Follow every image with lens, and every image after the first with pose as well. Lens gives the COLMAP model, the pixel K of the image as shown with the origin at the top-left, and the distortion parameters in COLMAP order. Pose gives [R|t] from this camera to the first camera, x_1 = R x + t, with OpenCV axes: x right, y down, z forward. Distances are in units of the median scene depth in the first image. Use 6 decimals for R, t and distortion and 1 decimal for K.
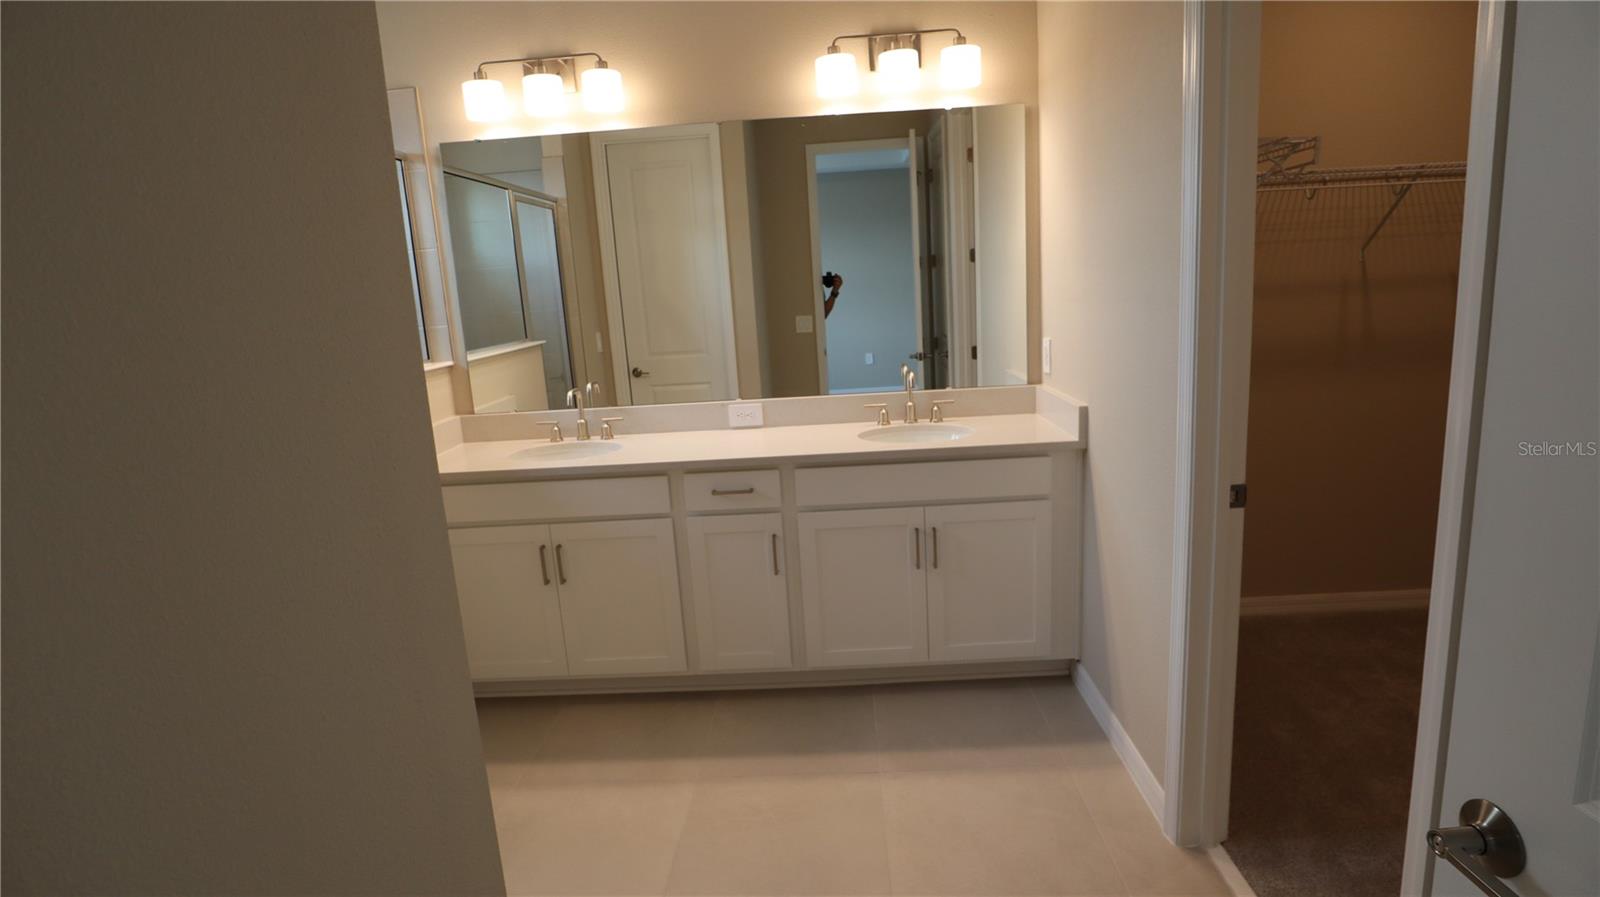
lens RADIAL K [[806.8, 0, 793.8], [0, 806.8, 449.3], [0, 0, 1]] dist [-0.039711, 0.007472]
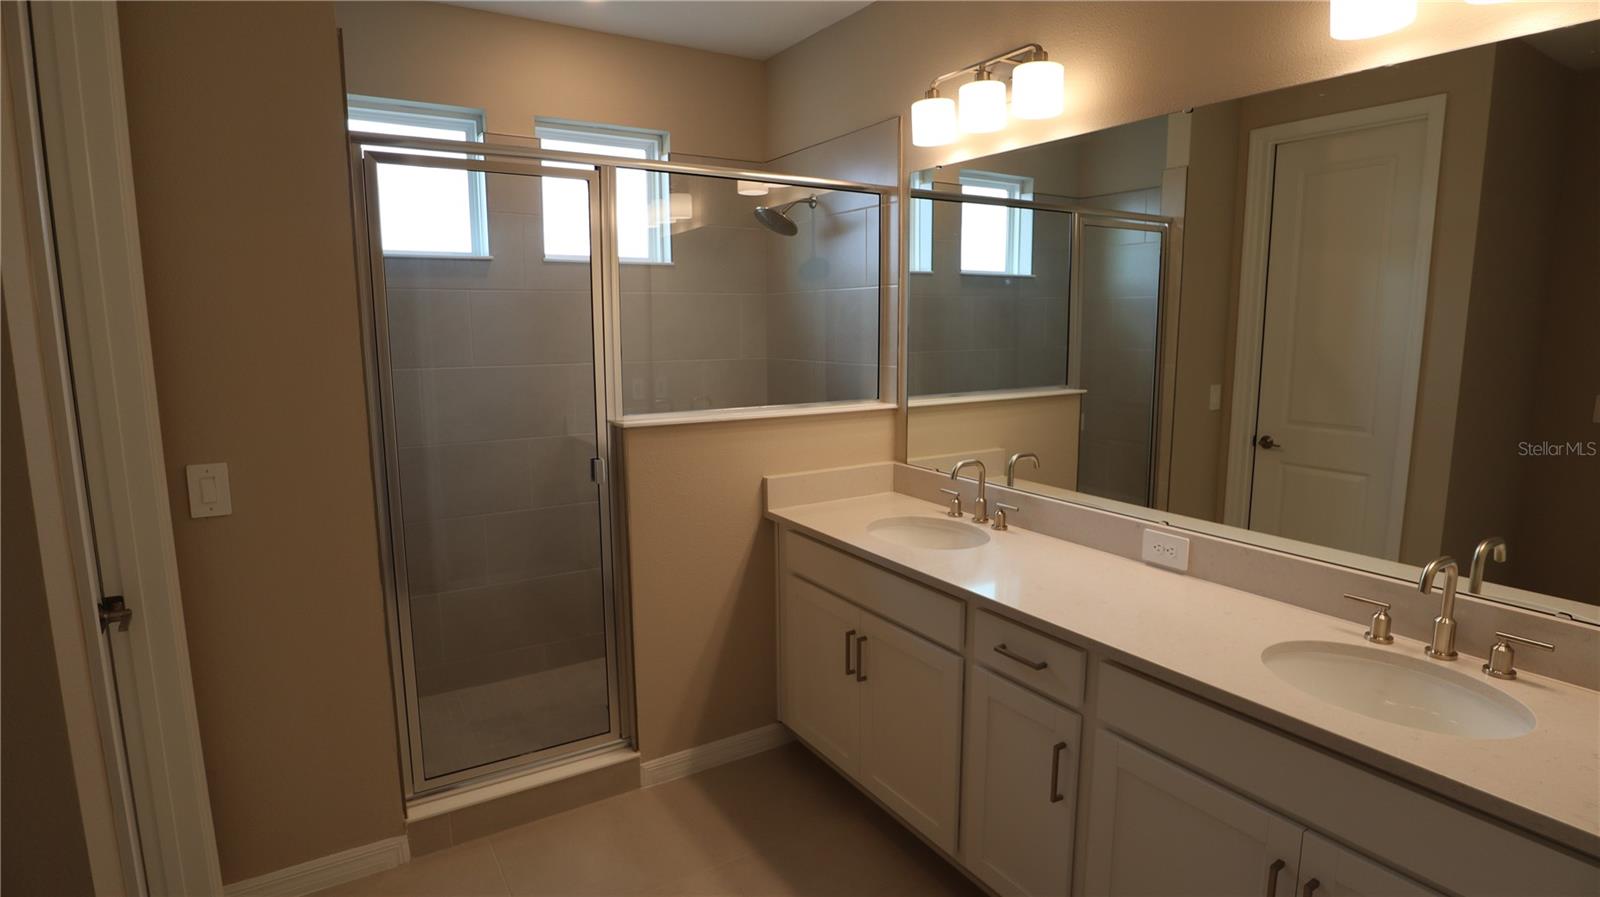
lens RADIAL K [[806.8, 0, 798.1], [0, 806.8, 453.6], [0, 0, 1]] dist [-0.039711, 0.007472]
pose [[0.567340, 0.191448, -0.800920, 0.276120], [-0.196499, 0.975978, 0.094101, -0.119520], [0.799696, 0.103992, 0.591331, 0.353896]]
